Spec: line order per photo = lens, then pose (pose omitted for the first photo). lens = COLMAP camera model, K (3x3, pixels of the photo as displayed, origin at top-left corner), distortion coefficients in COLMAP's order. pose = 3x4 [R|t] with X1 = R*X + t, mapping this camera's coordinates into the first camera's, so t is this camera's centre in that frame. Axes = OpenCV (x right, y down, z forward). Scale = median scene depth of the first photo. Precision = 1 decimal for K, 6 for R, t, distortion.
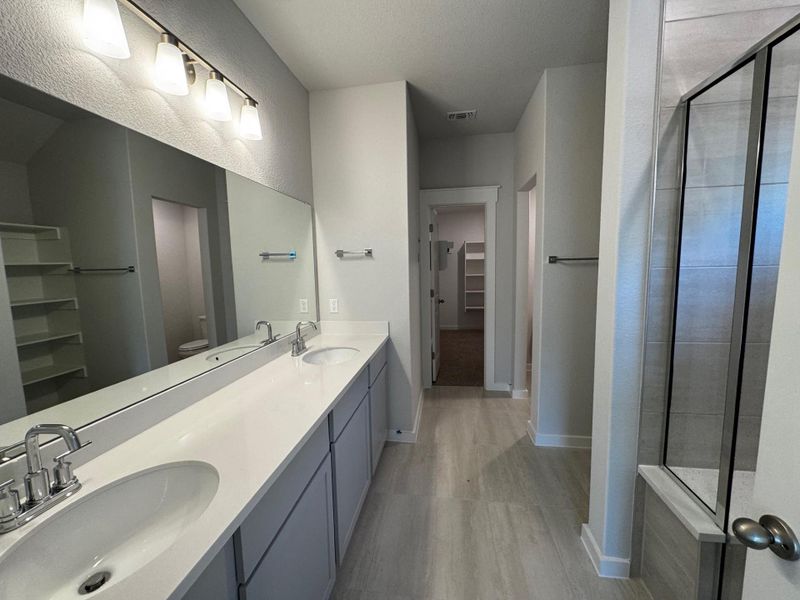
lens RADIAL K [[319.8, 0, 395.5], [0, 319.8, 298.8], [0, 0, 1]] dist [-0.000907, -0.000395]
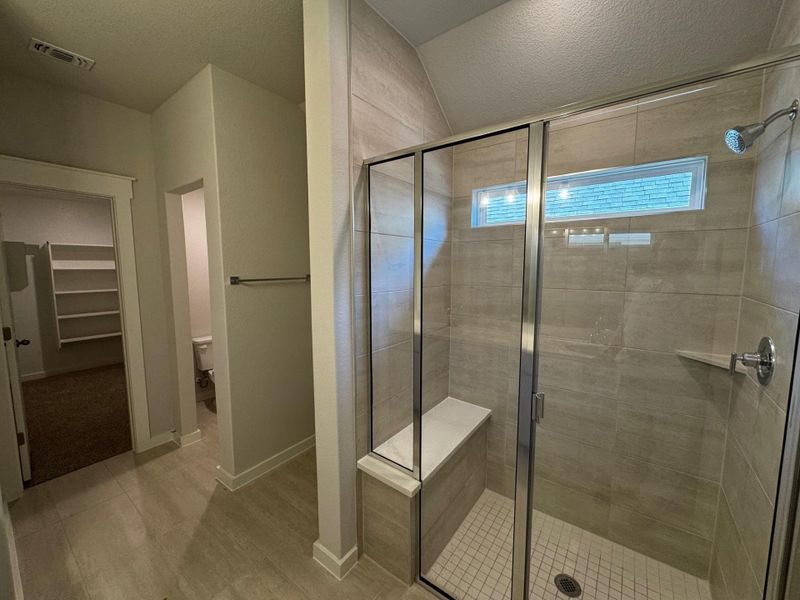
lens RADIAL K [[319.8, 0, 398.5], [0, 319.8, 297.8], [0, 0, 1]] dist [-0.000907, -0.000395]
pose [[0.461690, -0.064912, 0.884663, -0.098146], [0.085137, 0.995957, 0.028647, -0.058283], [-0.882946, 0.062092, 0.465350, 0.163157]]
